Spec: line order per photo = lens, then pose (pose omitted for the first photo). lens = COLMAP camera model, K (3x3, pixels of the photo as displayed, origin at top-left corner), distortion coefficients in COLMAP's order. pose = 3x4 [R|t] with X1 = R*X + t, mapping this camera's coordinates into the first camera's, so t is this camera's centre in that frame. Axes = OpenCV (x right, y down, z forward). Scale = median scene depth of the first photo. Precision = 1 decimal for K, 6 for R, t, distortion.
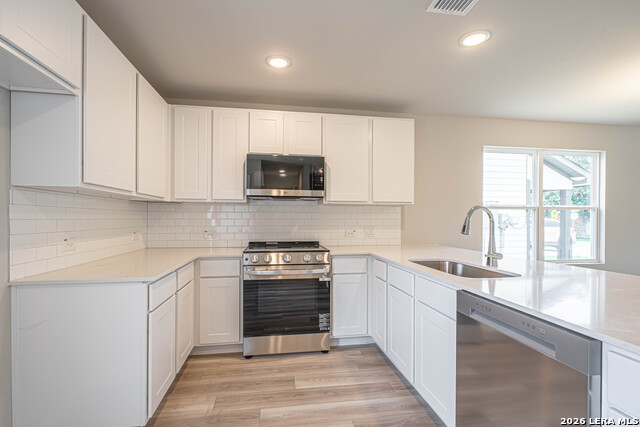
lens RADIAL K [[309.2, 0, 320.0], [0, 309.2, 218.1], [0, 0, 1]] dist [0.001742, 0.000312]
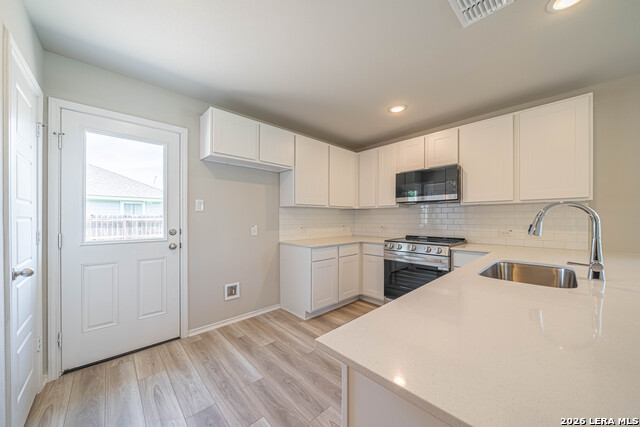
lens RADIAL K [[227.5, 0, 296.0], [0, 227.5, 219.0], [0, 0, 1]] dist [0.000582, 0.000024]
pose [[0.517947, -0.001420, -0.855412, 0.437790], [0.003074, 0.999995, 0.000201, 0.002376], [0.855407, -0.002734, 0.517949, 0.049196]]
